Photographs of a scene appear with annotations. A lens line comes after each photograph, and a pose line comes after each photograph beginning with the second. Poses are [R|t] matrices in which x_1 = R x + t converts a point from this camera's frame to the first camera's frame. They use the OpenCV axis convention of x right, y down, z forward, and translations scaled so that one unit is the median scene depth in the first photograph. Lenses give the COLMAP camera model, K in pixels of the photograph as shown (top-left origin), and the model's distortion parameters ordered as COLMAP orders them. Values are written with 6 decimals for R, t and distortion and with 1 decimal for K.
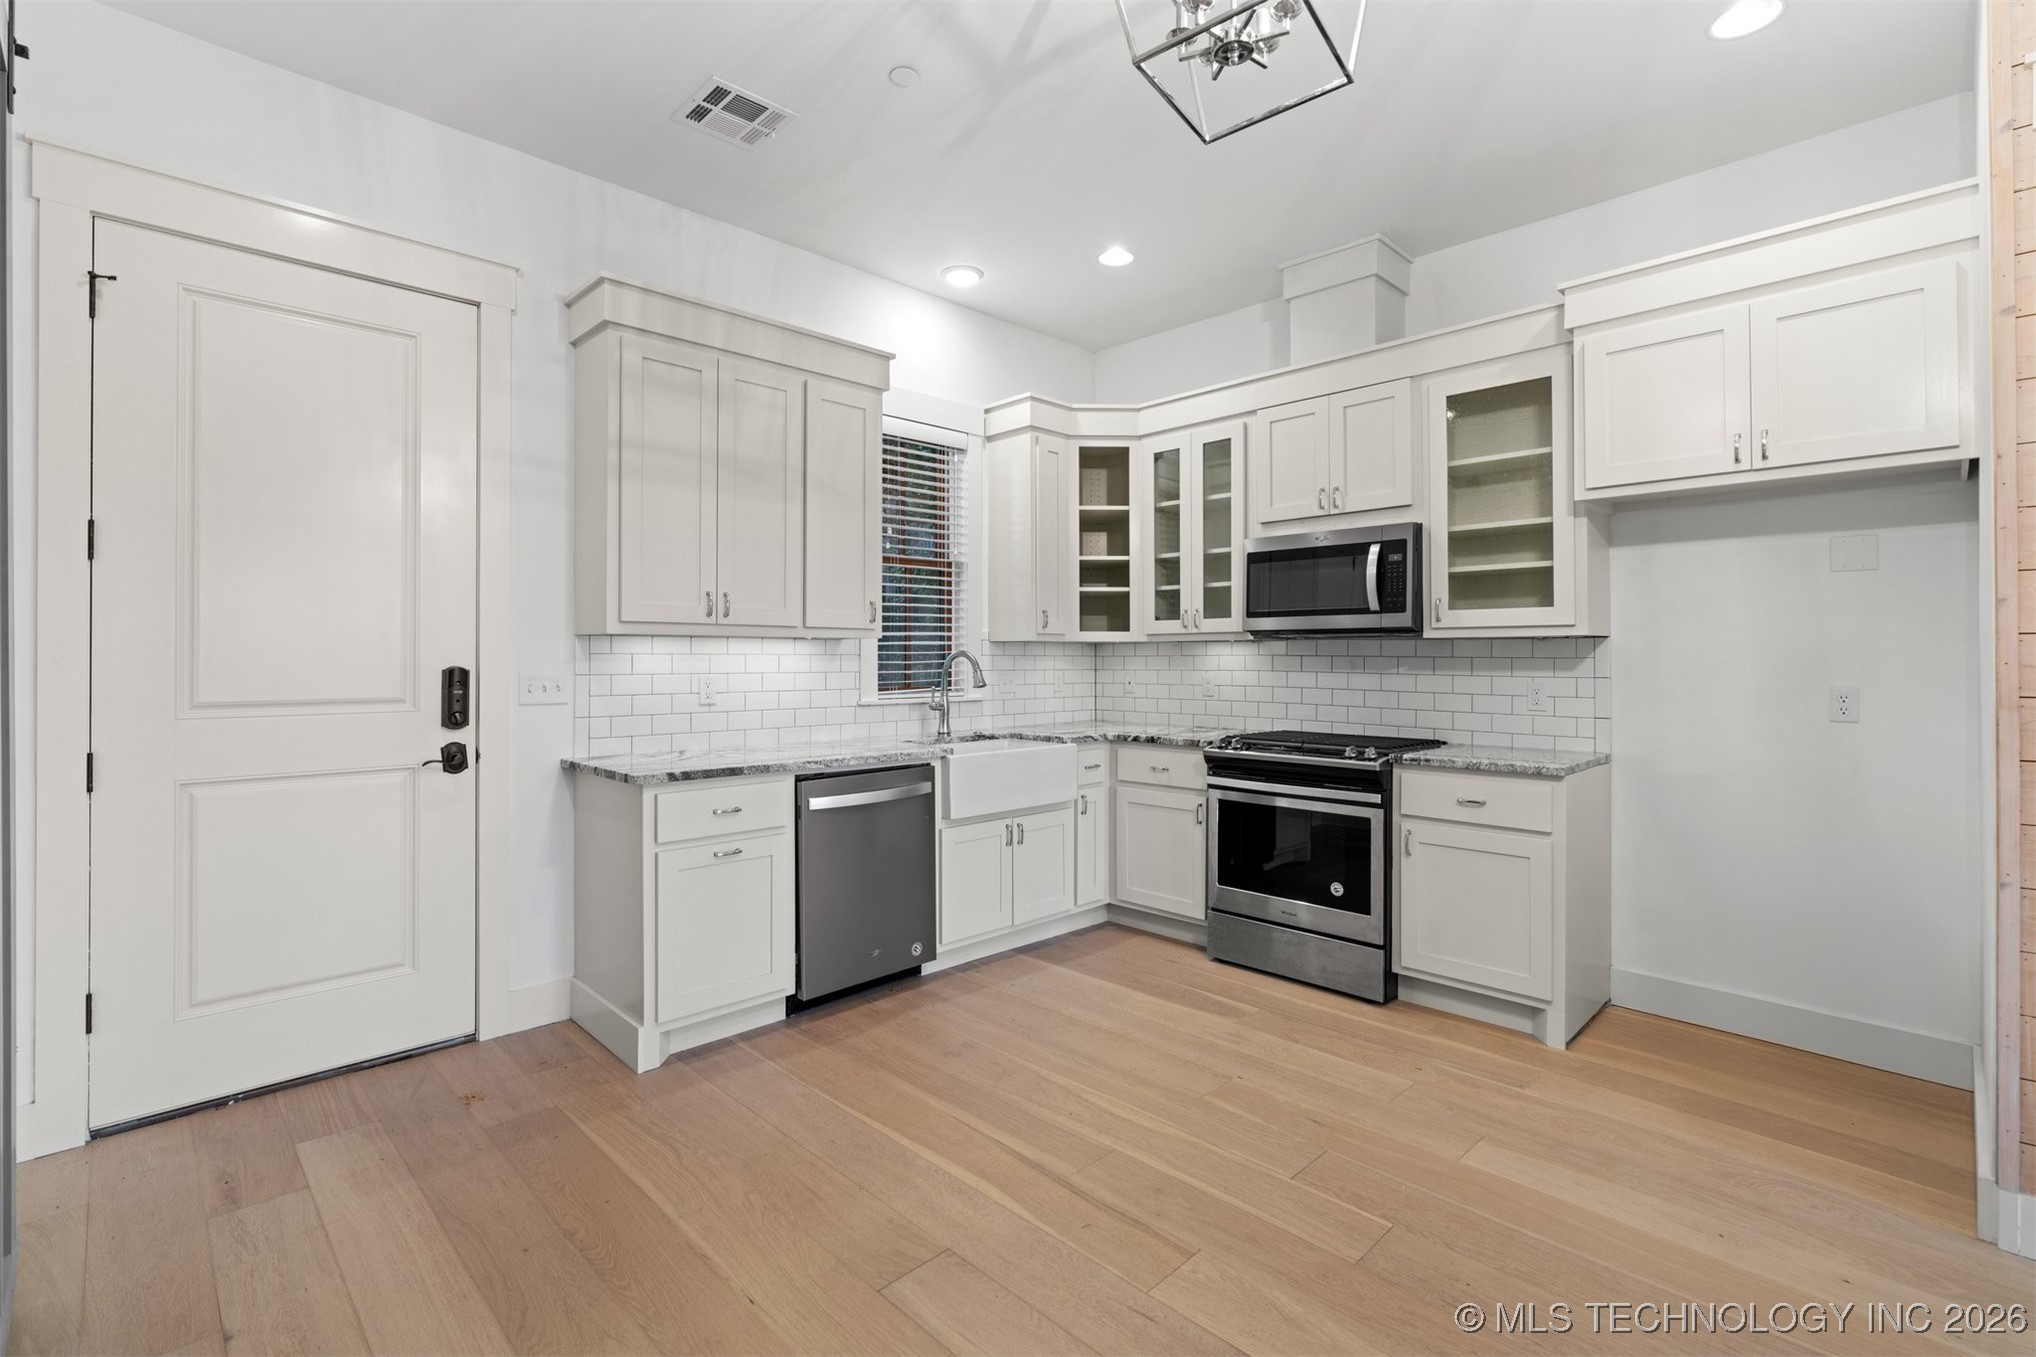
lens RADIAL K [[920.0, 0, 1015.4], [0, 920.0, 654.4], [0, 0, 1]] dist [-0.009112, 0.003209]
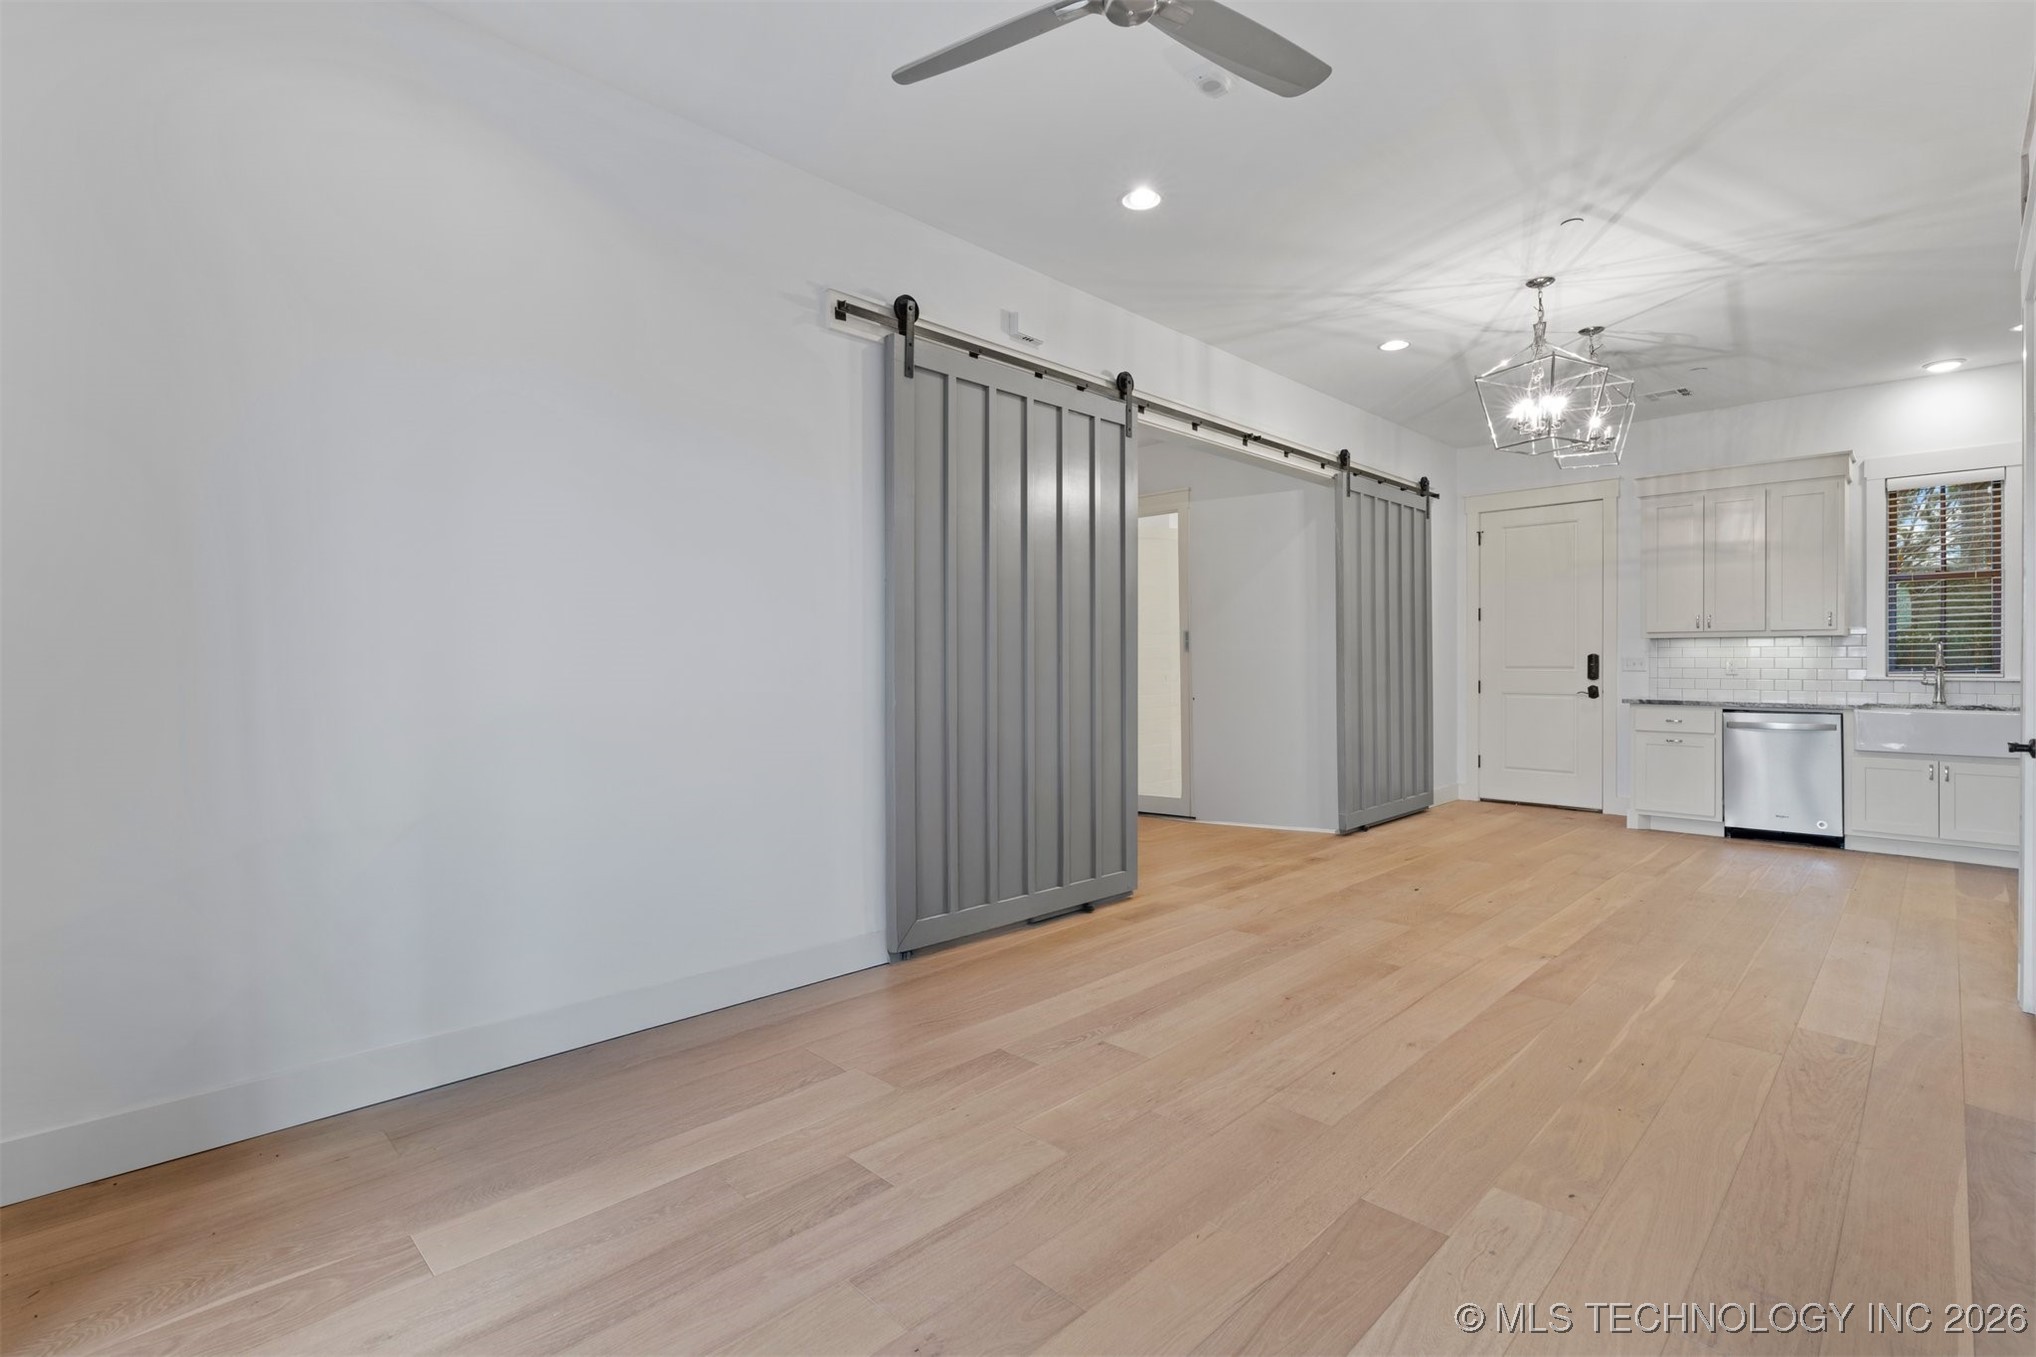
lens RADIAL K [[920.0, 0, 1019.6], [0, 920.0, 663.4], [0, 0, 1]] dist [-0.009112, 0.003209]
pose [[0.005021, 0.000566, -0.999987, 1.518853], [0.002180, 0.999997, 0.000577, 0.028655], [0.999985, -0.002183, 0.005019, -0.439844]]
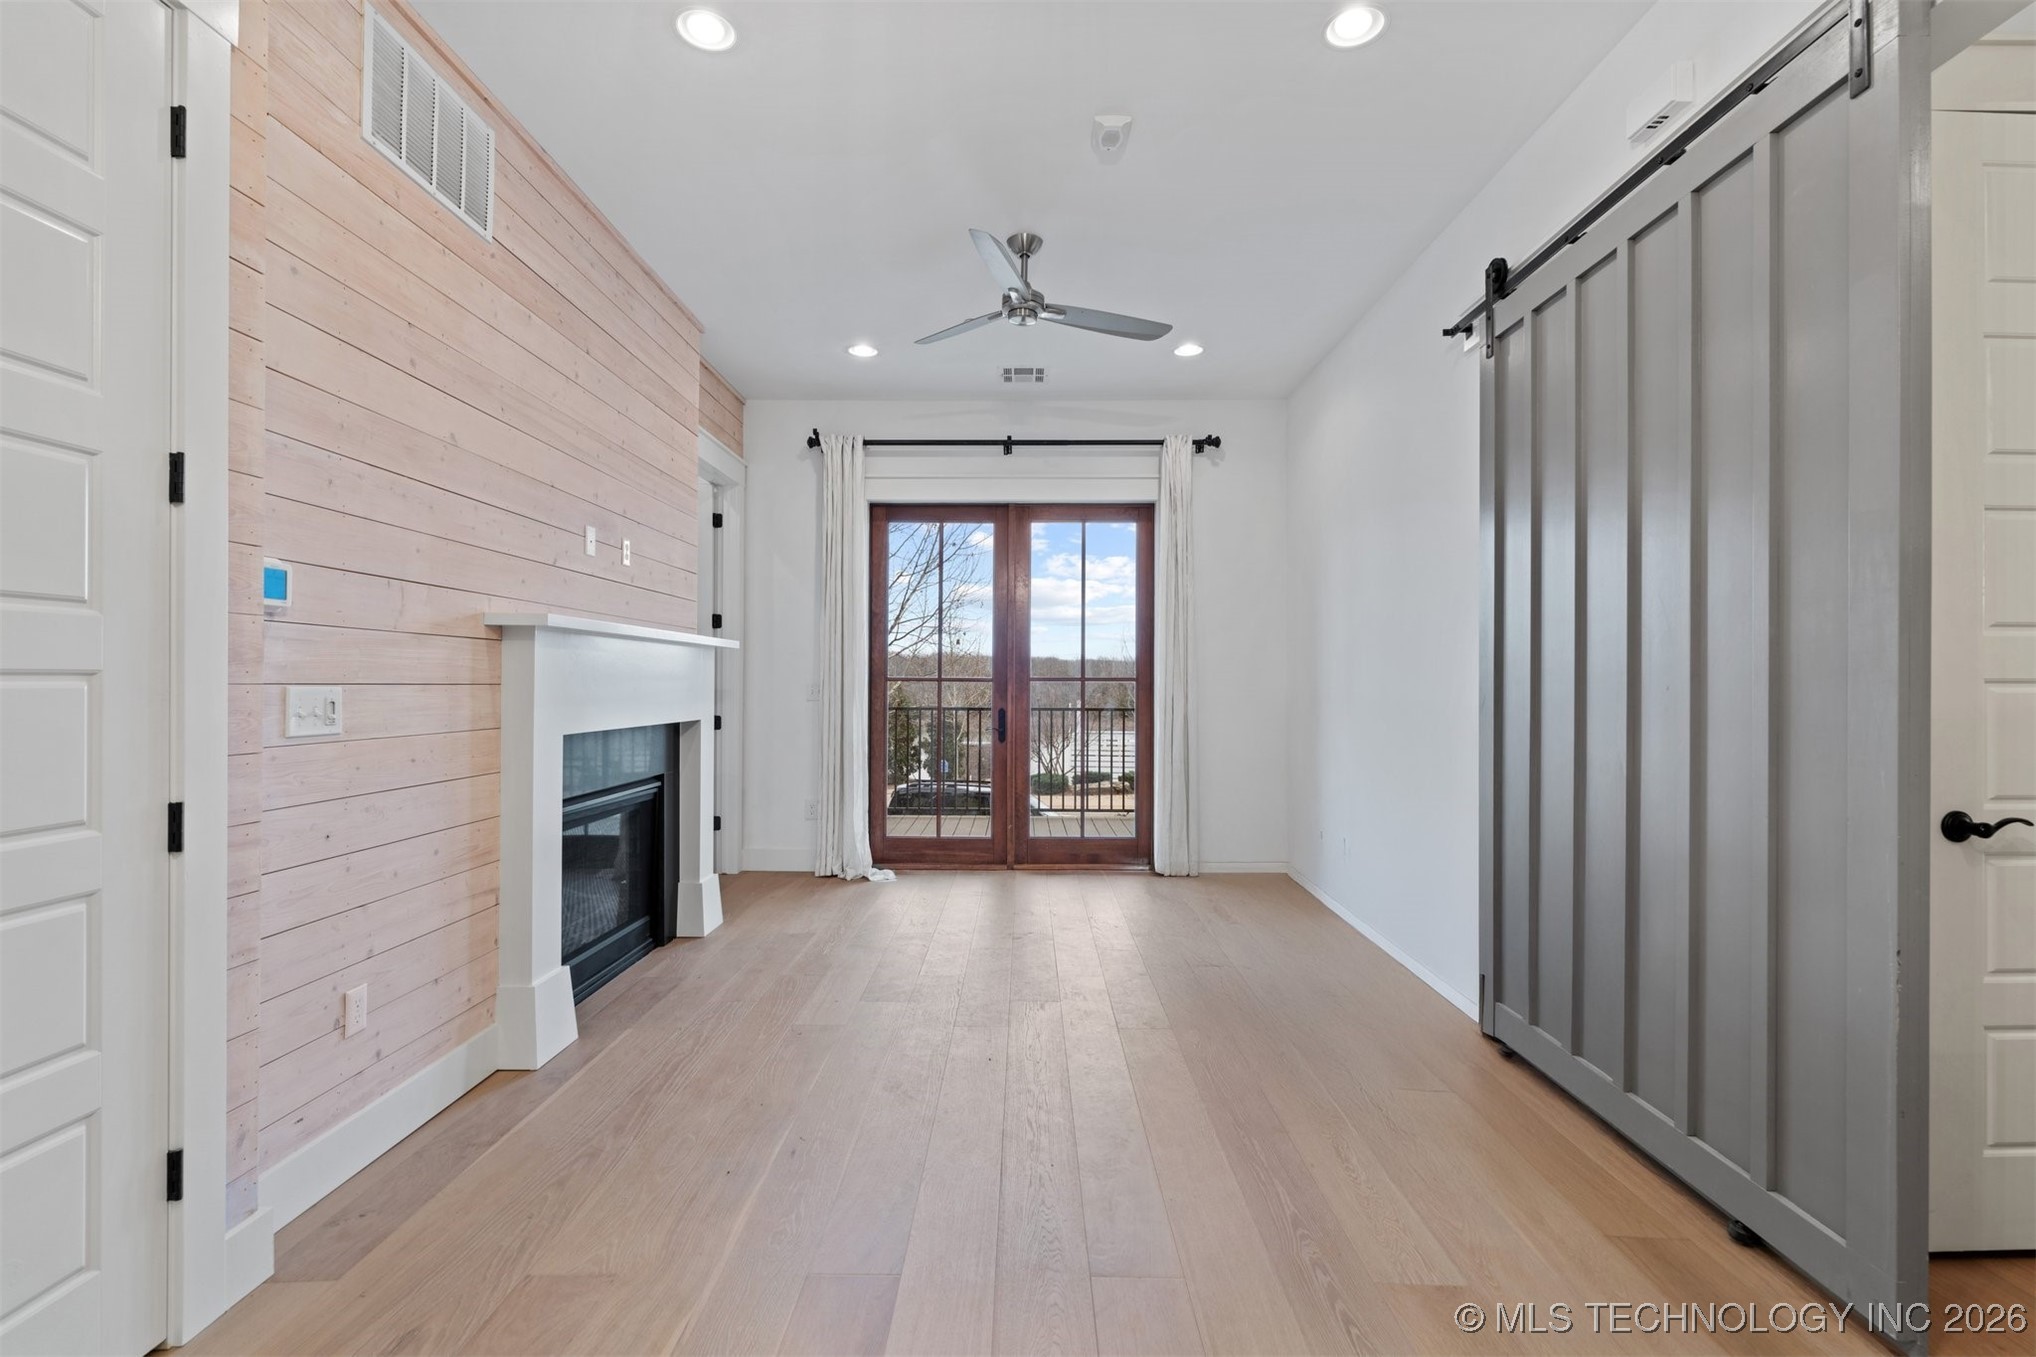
lens RADIAL K [[920.0, 0, 1012.6], [0, 920.0, 678.7], [0, 0, 1]] dist [-0.009112, 0.003209]
pose [[-0.702025, 0.002386, 0.712149, 0.191415], [-0.005702, 0.999944, -0.008971, 0.025412], [-0.712130, -0.010359, -0.701971, 0.376405]]
